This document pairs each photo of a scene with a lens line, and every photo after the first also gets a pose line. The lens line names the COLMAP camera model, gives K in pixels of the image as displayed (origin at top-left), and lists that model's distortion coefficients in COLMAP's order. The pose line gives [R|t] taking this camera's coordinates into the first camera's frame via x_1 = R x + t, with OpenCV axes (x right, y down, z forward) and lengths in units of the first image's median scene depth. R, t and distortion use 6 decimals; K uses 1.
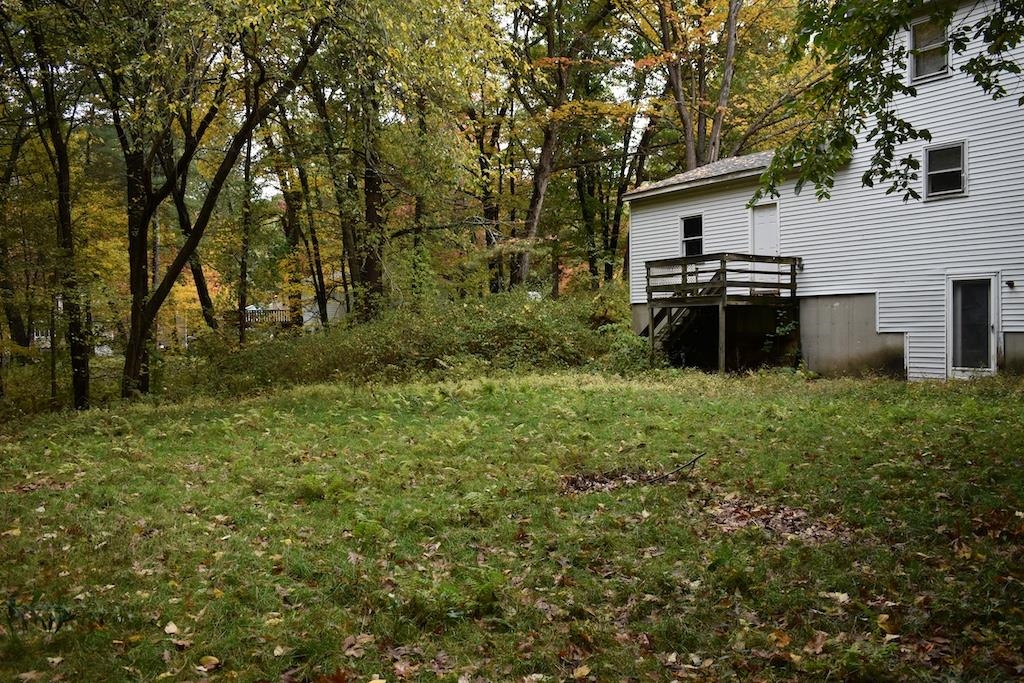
lens RADIAL K [[933.4, 0, 507.2], [0, 933.4, 345.0], [0, 0, 1]] dist [-0.020124, 0.000000]
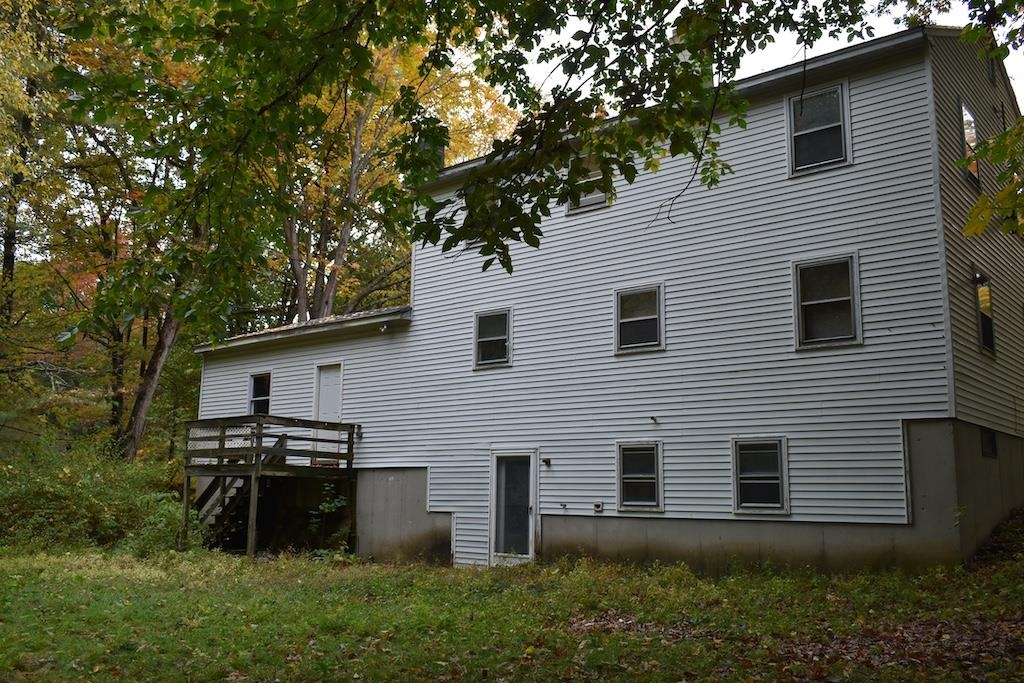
lens RADIAL K [[933.4, 0, 517.6], [0, 933.4, 337.4], [0, 0, 1]] dist [-0.020124, 0.000000]
pose [[0.948413, 0.076921, 0.307565, 0.177109], [-0.017925, 0.981579, -0.190216, -0.008279], [-0.316530, 0.174890, 0.932321, 0.096393]]
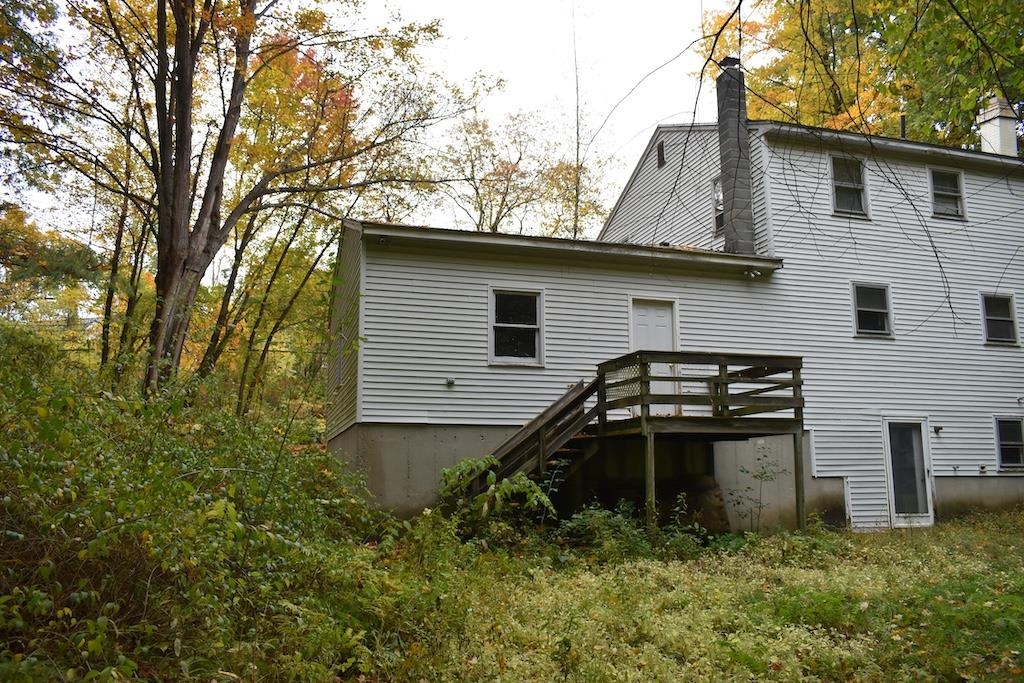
lens RADIAL K [[774.7, 0, 510.4], [0, 774.7, 340.8], [0, 0, 1]] dist [-0.037169, 0.011513]
pose [[0.273372, 0.168197, 0.947089, -0.343132], [0.010748, 0.983998, -0.177854, -0.012907], [-0.961848, 0.058800, 0.267189, 0.996484]]
